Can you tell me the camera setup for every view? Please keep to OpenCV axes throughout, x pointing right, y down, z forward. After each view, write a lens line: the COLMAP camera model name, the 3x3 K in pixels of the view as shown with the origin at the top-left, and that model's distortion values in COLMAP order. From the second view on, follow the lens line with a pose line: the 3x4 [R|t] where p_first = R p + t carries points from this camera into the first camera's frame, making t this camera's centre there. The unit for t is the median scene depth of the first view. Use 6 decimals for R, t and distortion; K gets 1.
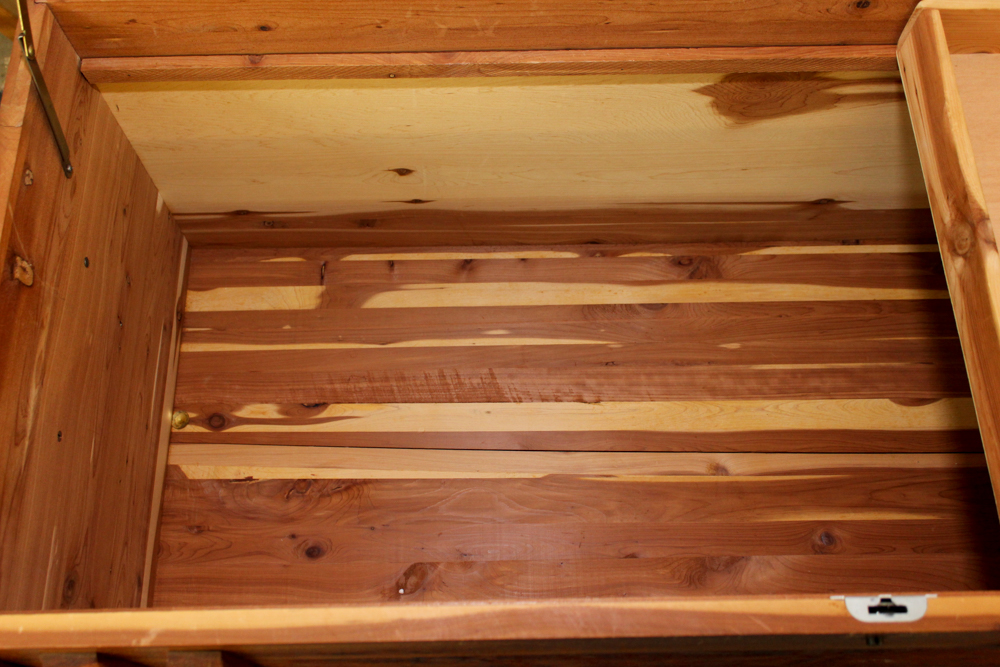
lens RADIAL K [[1045.7, 0, 493.6], [0, 1045.7, 334.4], [0, 0, 1]] dist [-0.012303, -0.002275]
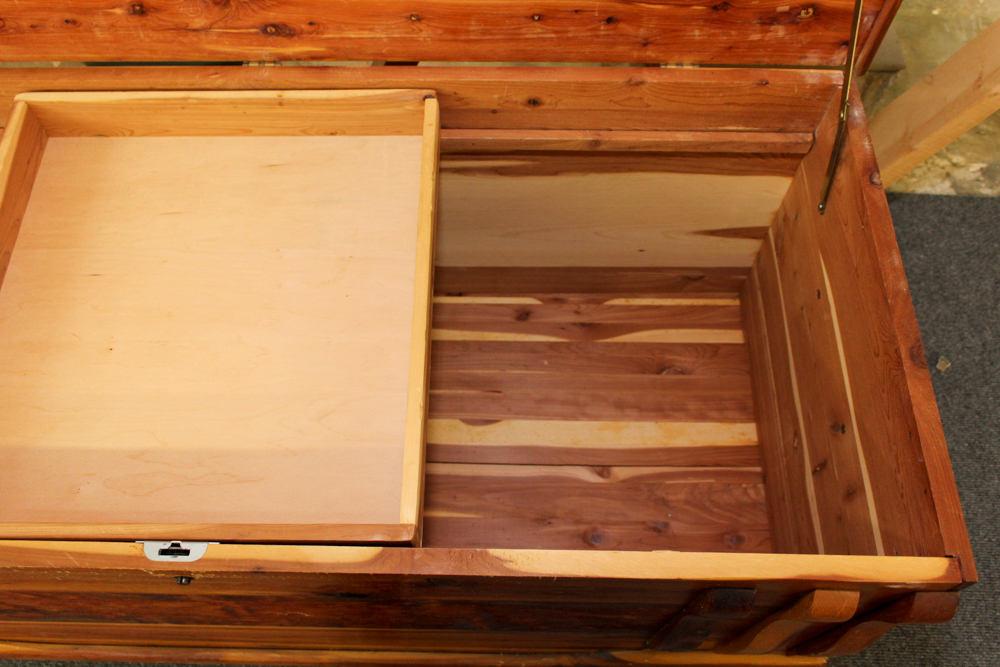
lens RADIAL K [[876.2, 0, 491.2], [0, 876.2, 335.4], [0, 0, 1]] dist [-0.026991, -0.002326]
pose [[0.999490, 0.028137, -0.015076, 0.767510], [-0.029185, 0.996791, -0.074544, 0.069648], [0.012930, 0.074946, 0.997104, -0.065509]]
